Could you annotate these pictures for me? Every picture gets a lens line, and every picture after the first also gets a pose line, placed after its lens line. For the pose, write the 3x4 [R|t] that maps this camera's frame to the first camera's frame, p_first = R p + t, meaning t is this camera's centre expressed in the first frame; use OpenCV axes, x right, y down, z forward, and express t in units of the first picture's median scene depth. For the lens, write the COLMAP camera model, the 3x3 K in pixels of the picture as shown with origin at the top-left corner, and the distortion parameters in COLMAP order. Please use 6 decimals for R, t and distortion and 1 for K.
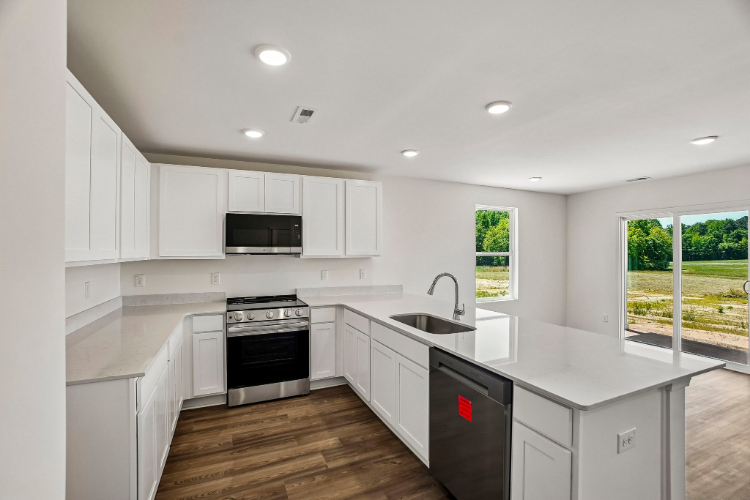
lens RADIAL K [[341.4, 0, 376.6], [0, 341.4, 252.8], [0, 0, 1]] dist [-0.045607, 0.017782]
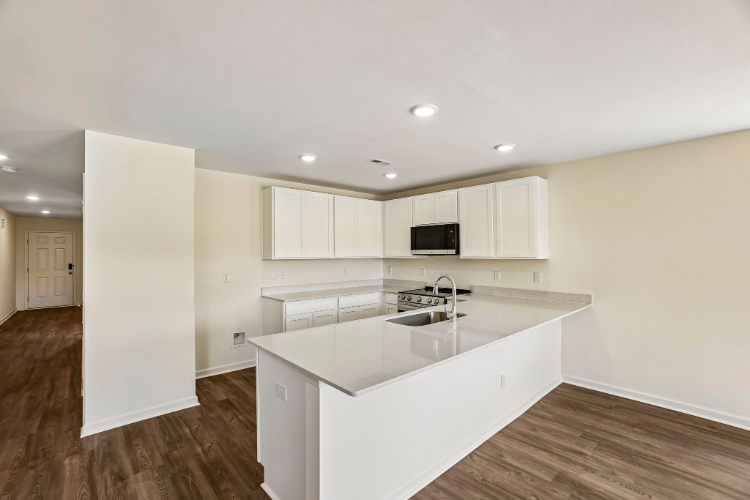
lens RADIAL K [[341.4, 0, 373.7], [0, 341.4, 251.3], [0, 0, 1]] dist [-0.045607, 0.017782]
pose [[0.296038, -0.004150, -0.955167, 0.729277], [0.001316, 0.999991, -0.003937, -0.005329], [0.955175, -0.000091, 0.296041, 0.322234]]
